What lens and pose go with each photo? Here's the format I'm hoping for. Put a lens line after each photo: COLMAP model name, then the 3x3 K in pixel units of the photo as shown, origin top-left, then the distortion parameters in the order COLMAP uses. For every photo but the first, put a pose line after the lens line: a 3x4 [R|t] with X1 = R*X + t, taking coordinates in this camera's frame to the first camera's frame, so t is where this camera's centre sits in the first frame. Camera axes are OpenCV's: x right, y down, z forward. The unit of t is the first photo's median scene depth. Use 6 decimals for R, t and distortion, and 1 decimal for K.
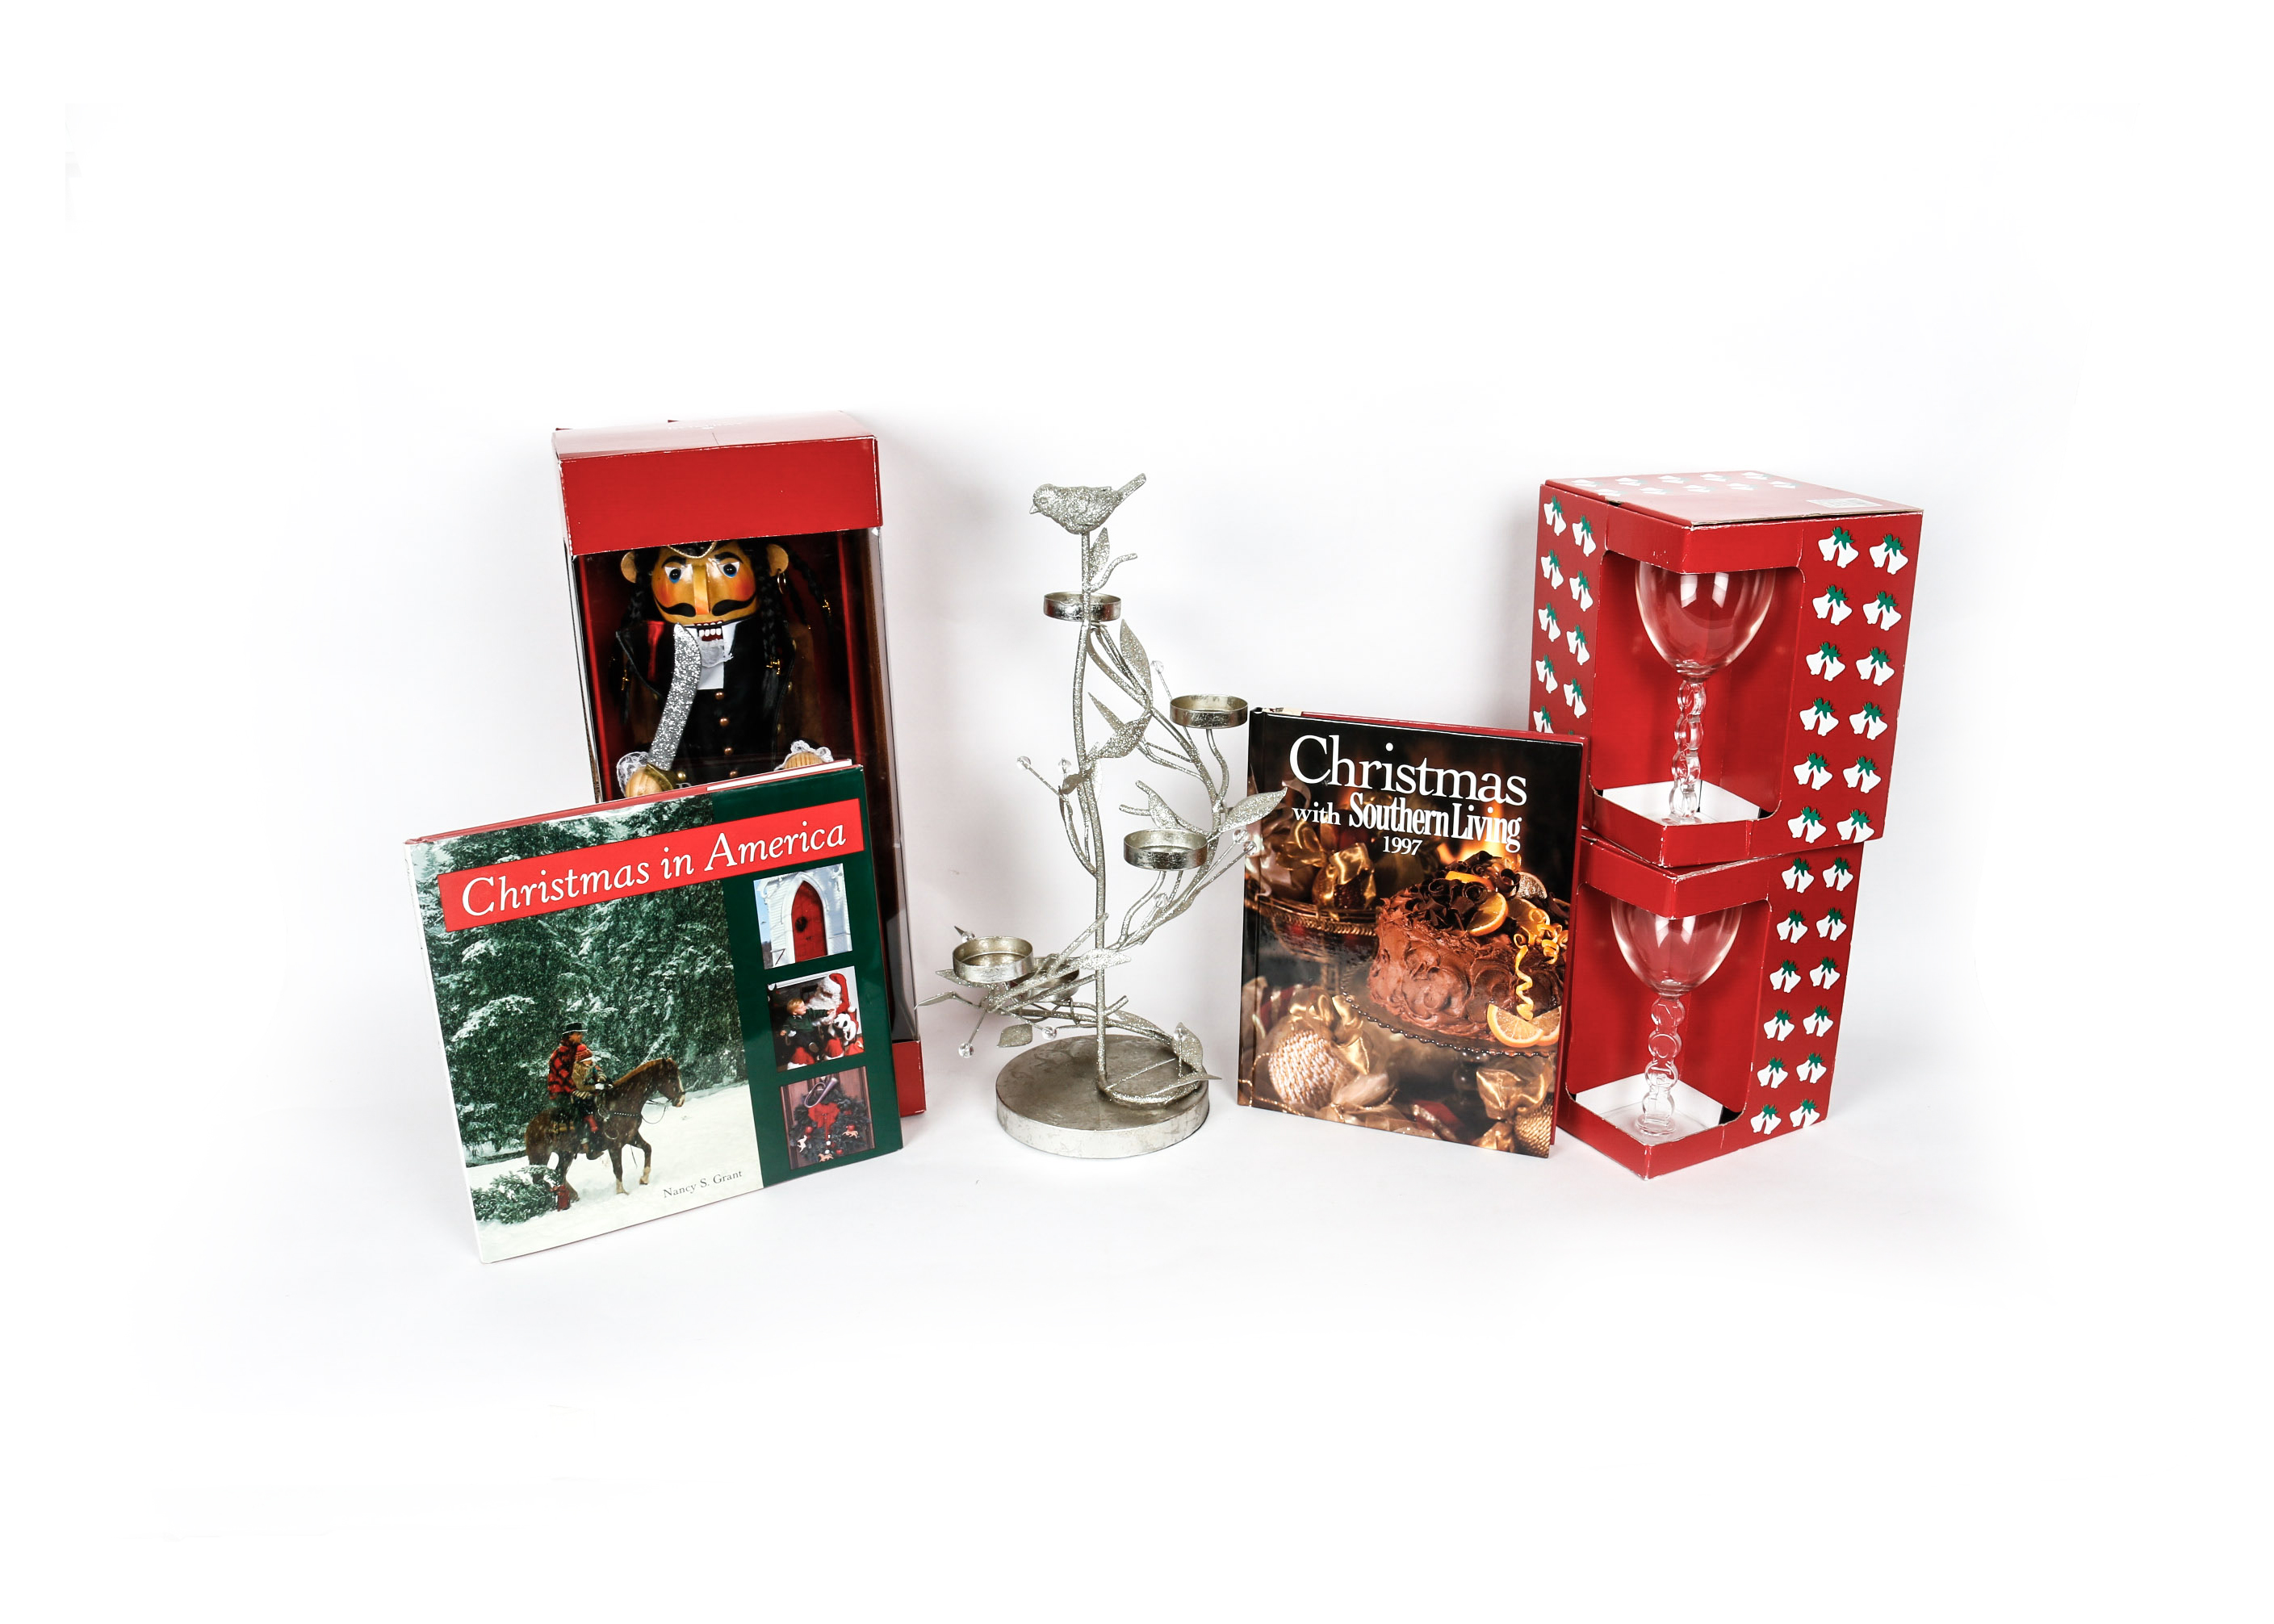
lens RADIAL K [[1812.9, 0, 1160.6], [0, 1812.9, 835.9], [0, 0, 1]] dist [-0.120975, 0.022816]
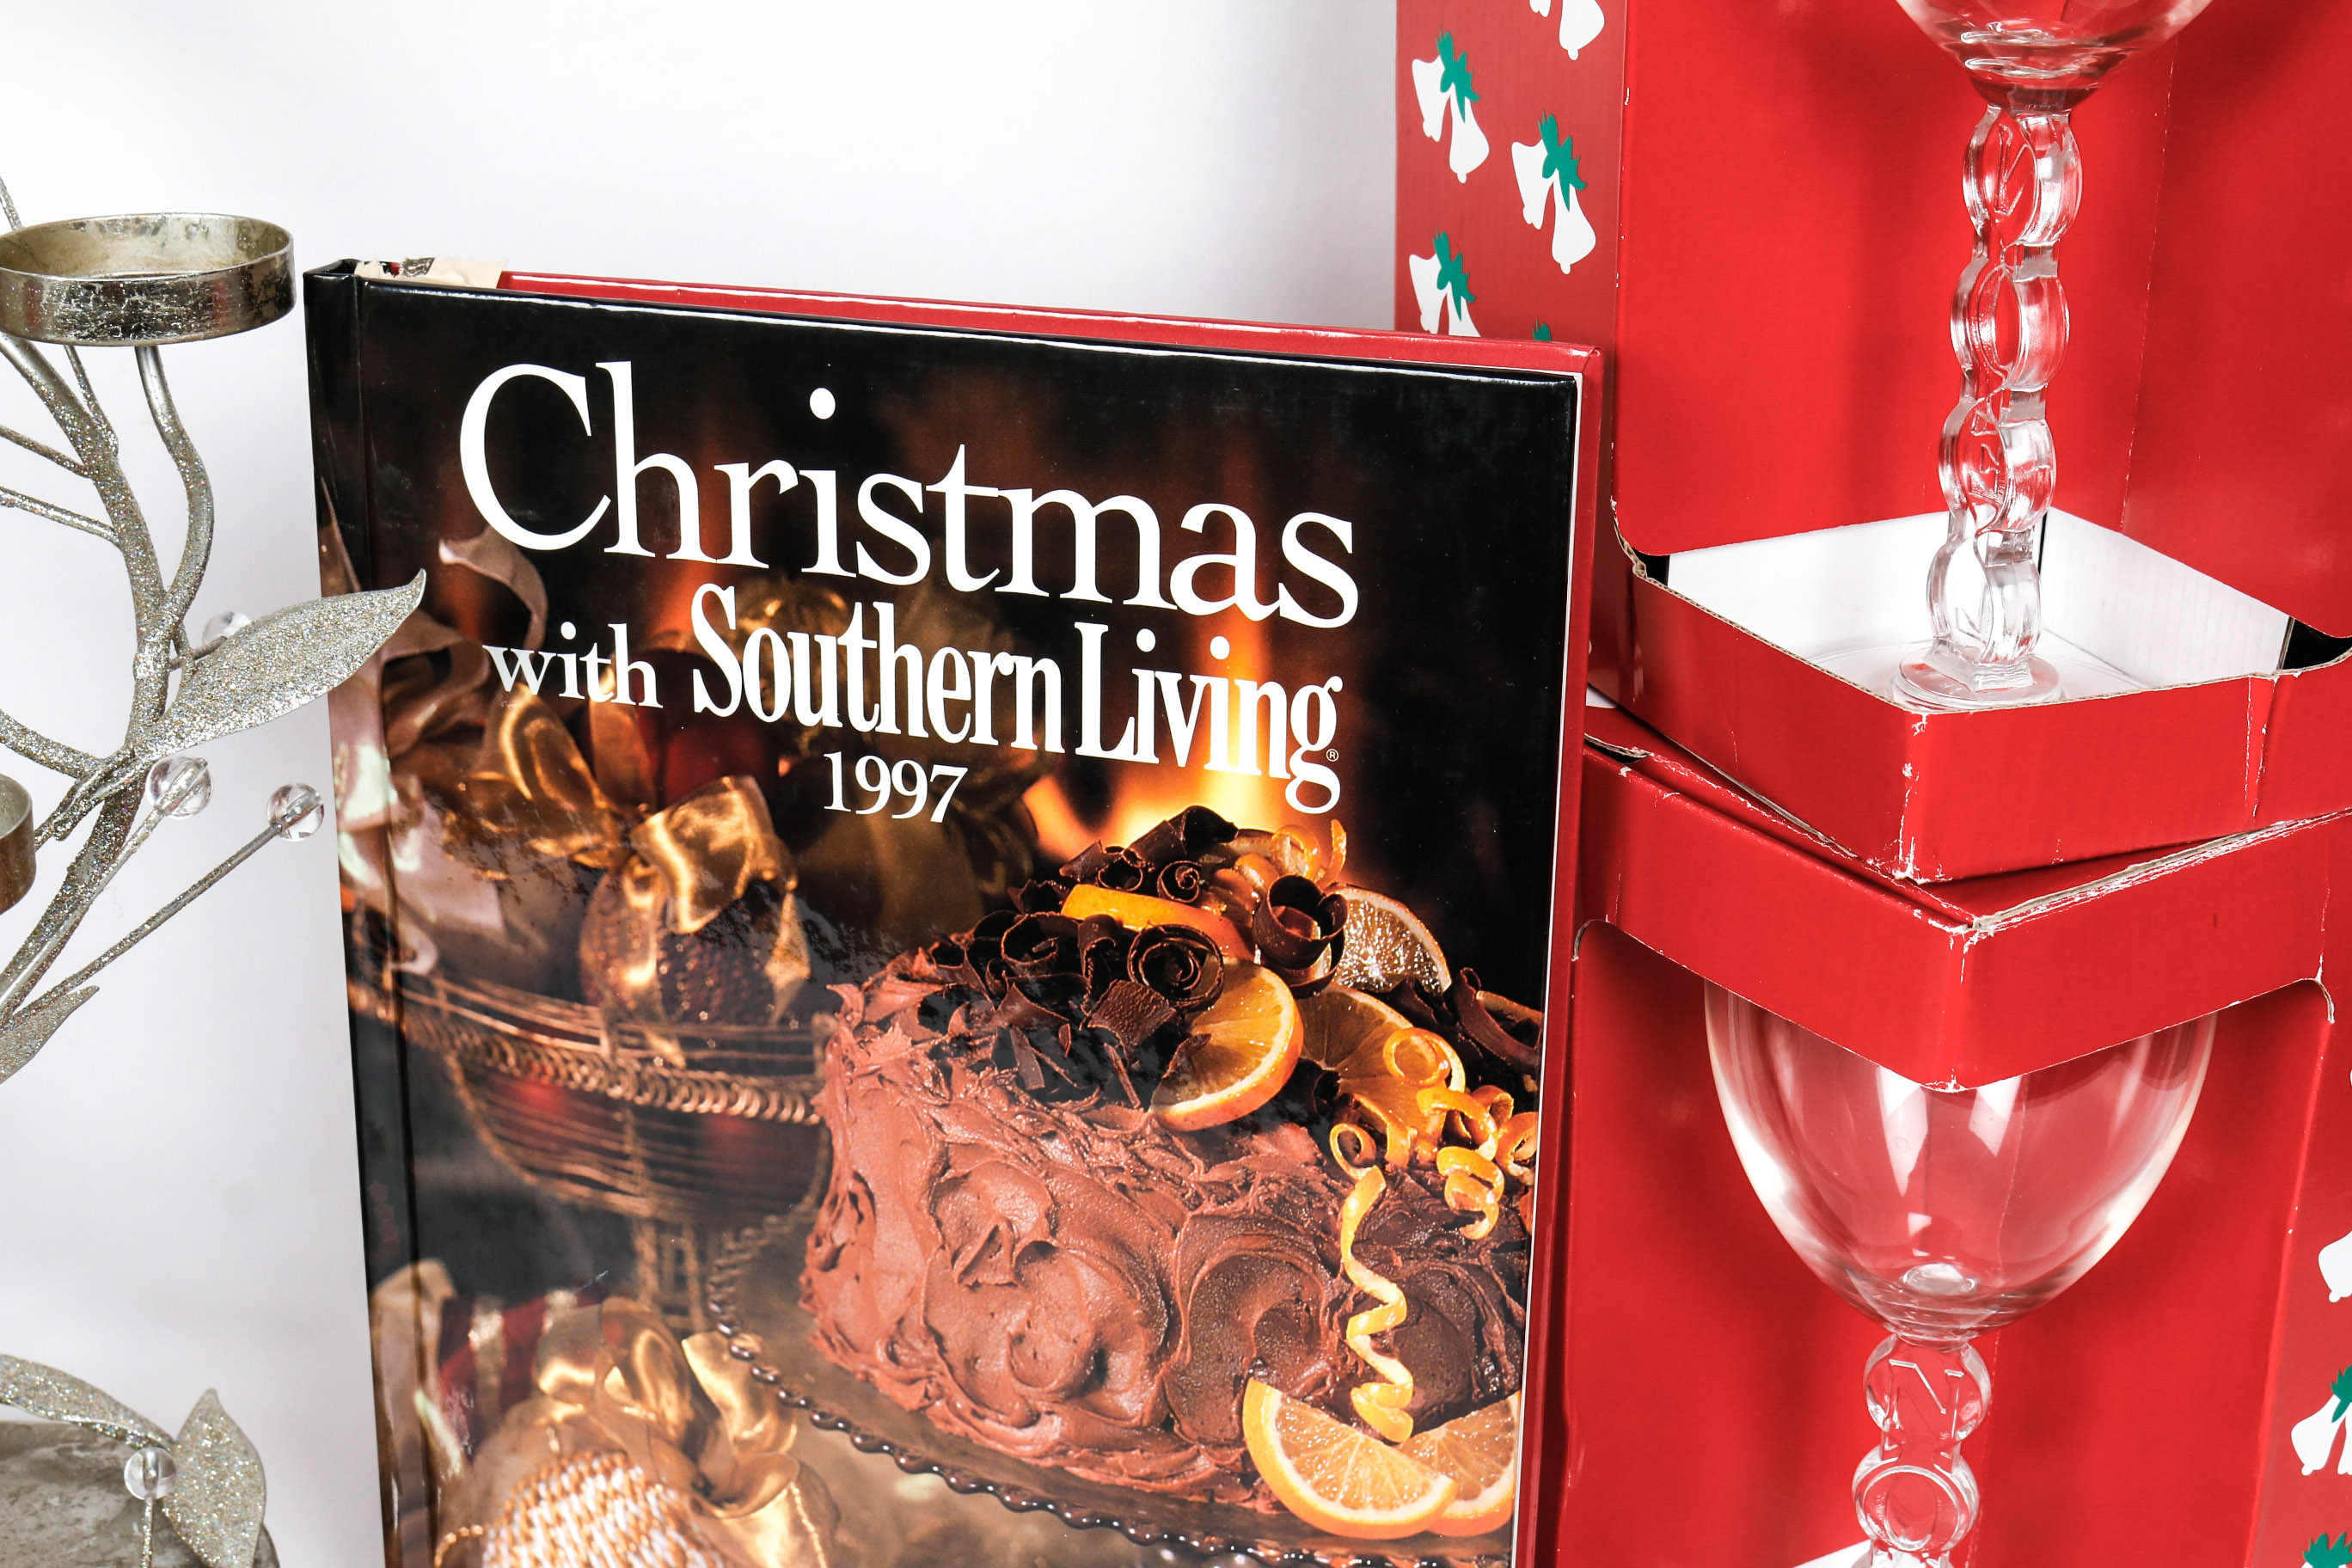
lens RADIAL K [[3453.7, 0, 1156.6], [0, 3453.7, 766.6], [0, 0, 1]] dist [-0.010221, 0.000000]
pose [[0.996834, -0.025644, 0.075262, 0.133930], [0.021122, 0.997959, 0.060272, -0.026331], [-0.076654, -0.058491, 0.995341, 0.508527]]
